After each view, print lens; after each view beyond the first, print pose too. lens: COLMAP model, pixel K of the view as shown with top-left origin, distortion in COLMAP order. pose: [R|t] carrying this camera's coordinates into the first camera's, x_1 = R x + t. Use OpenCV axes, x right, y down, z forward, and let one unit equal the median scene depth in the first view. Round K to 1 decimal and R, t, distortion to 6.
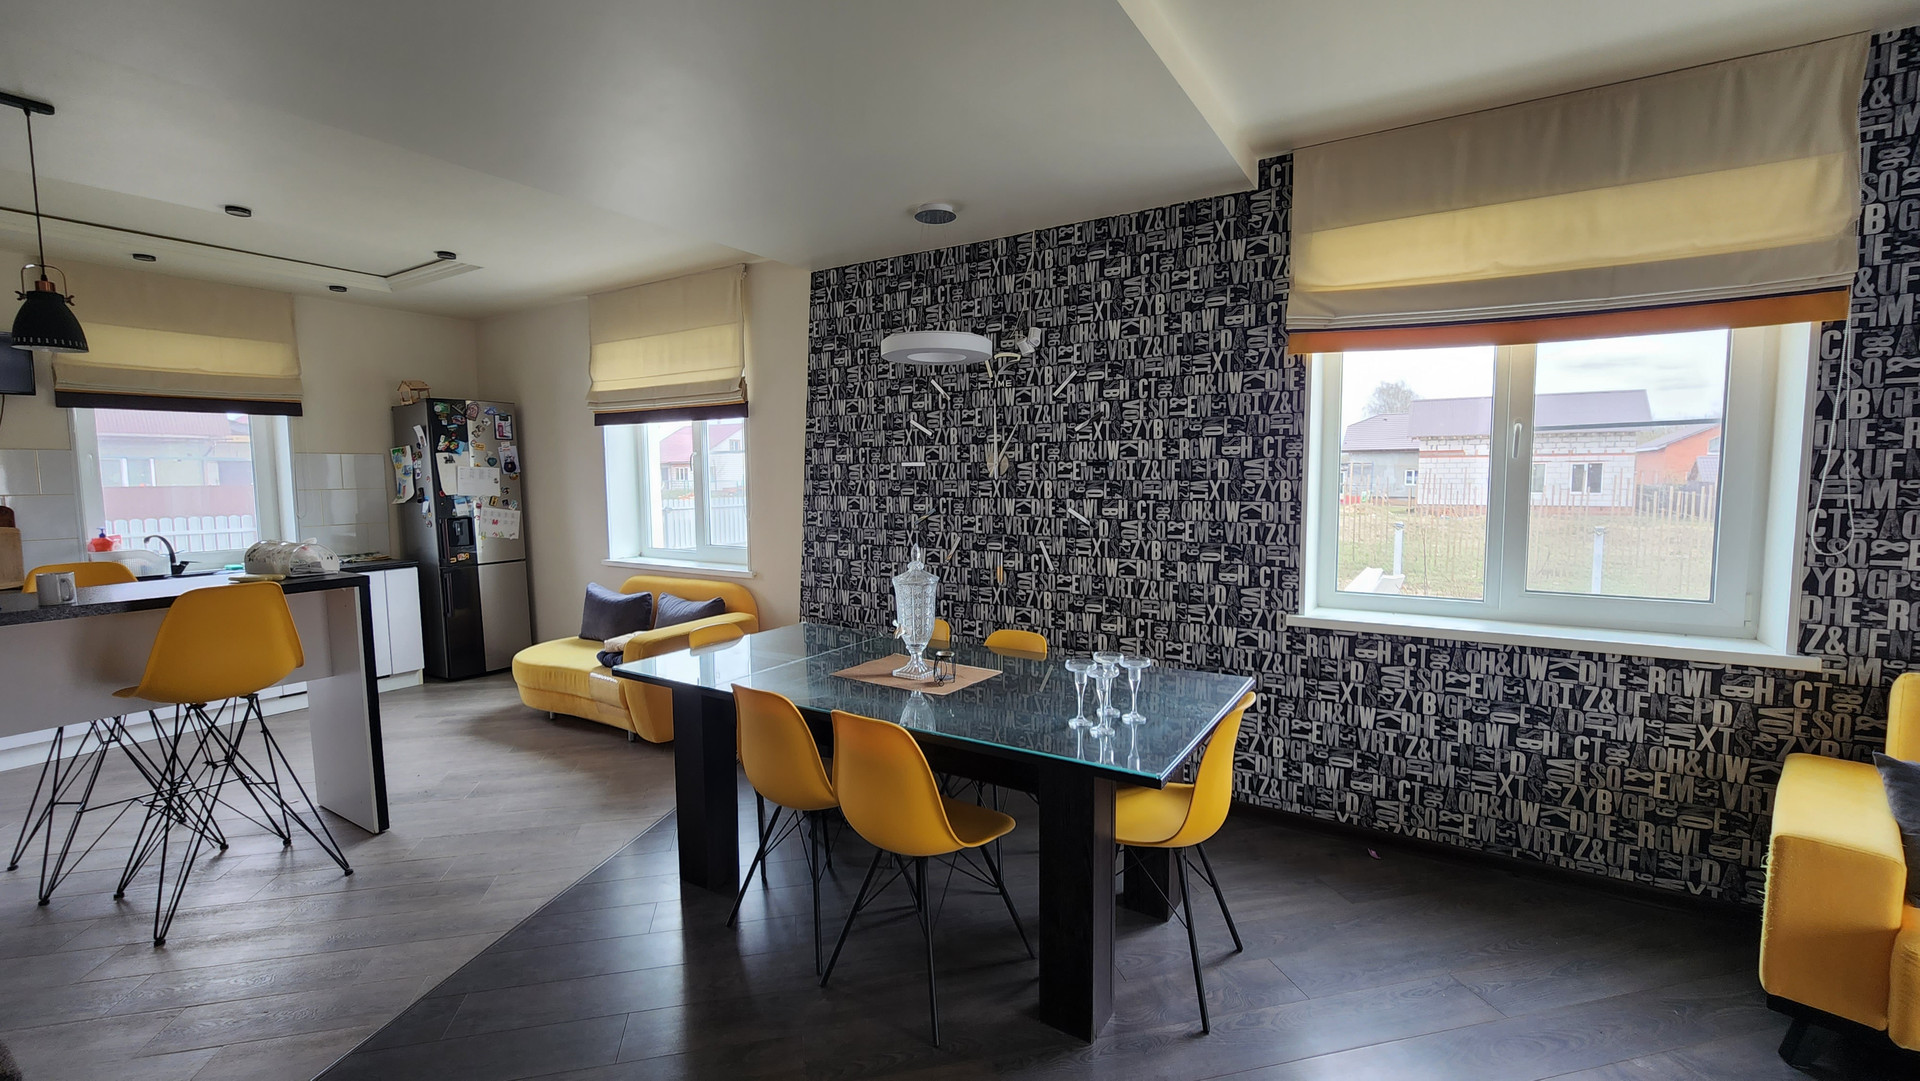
lens RADIAL K [[787.2, 0, 960.7], [0, 787.2, 542.5], [0, 0, 1]] dist [-0.011415, -0.000189]
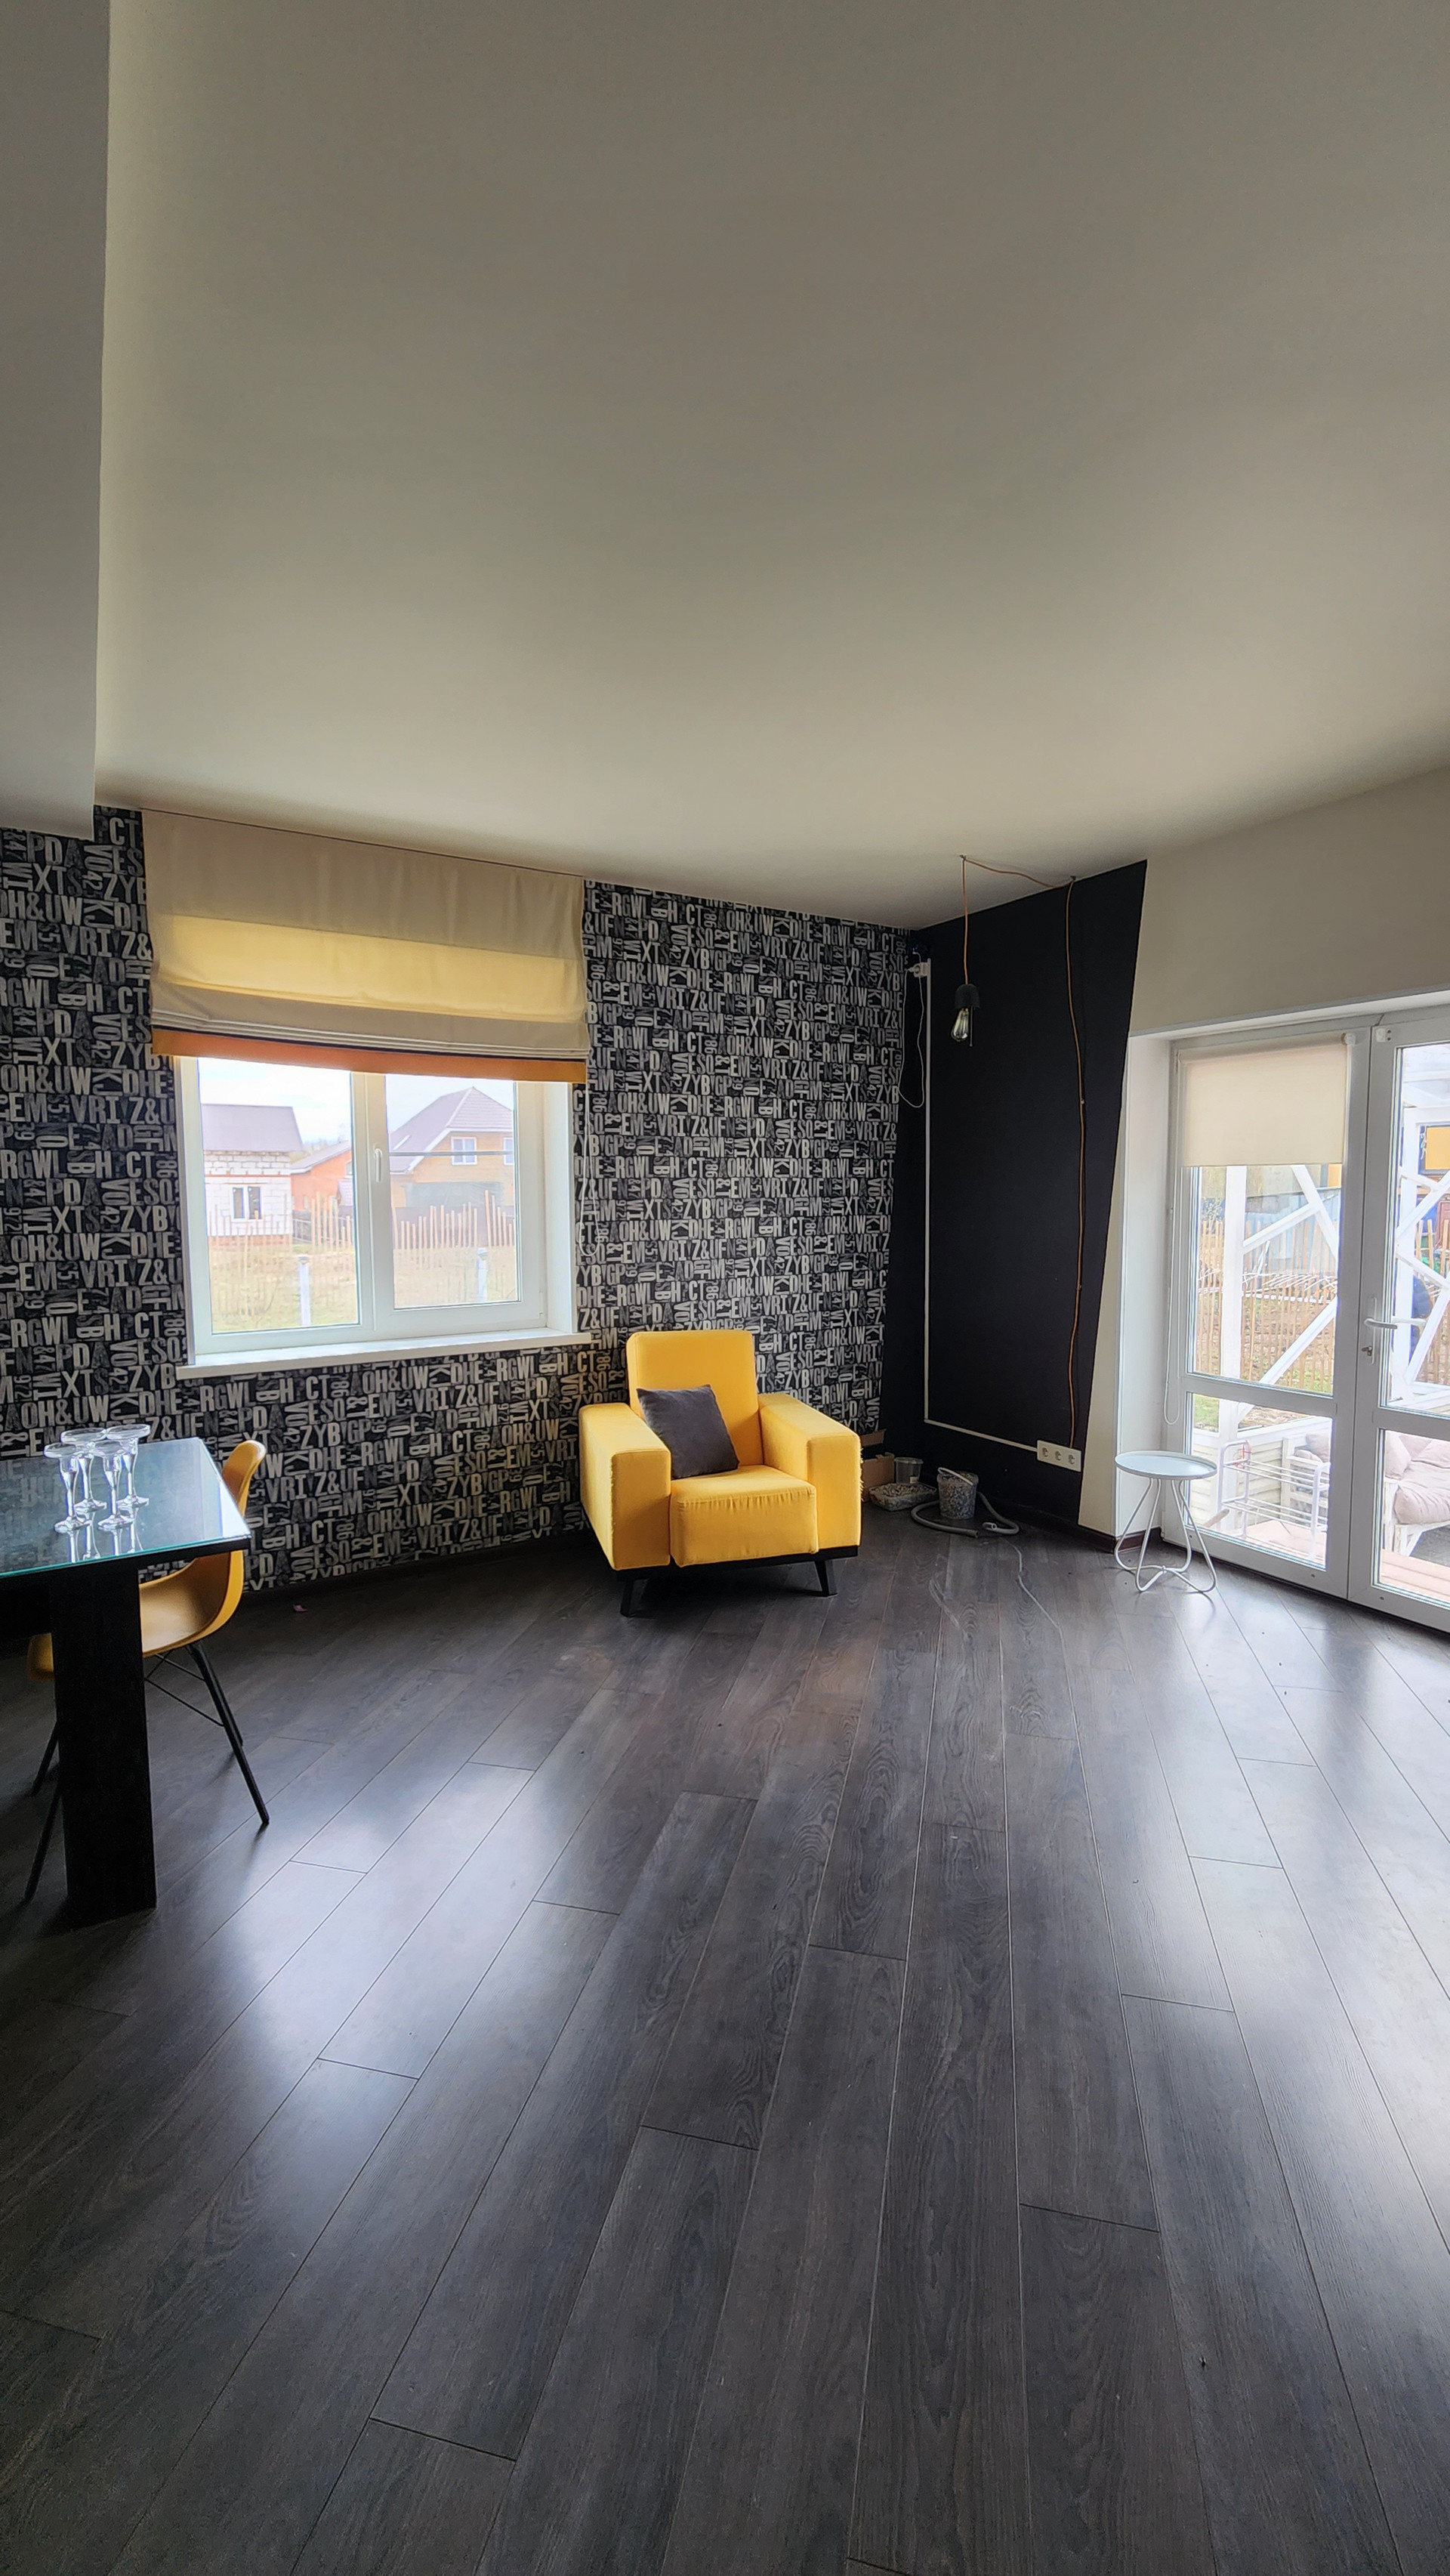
lens RADIAL K [[1056.0, 0, 735.5], [0, 1056.0, 1283.6], [0, 0, 1]] dist [-0.011415, -0.000189]
pose [[0.430295, -0.074688, 0.899593, -0.351465], [0.081698, 0.995703, 0.043589, 0.003898], [-0.898984, 0.054739, 0.434548, -0.024395]]
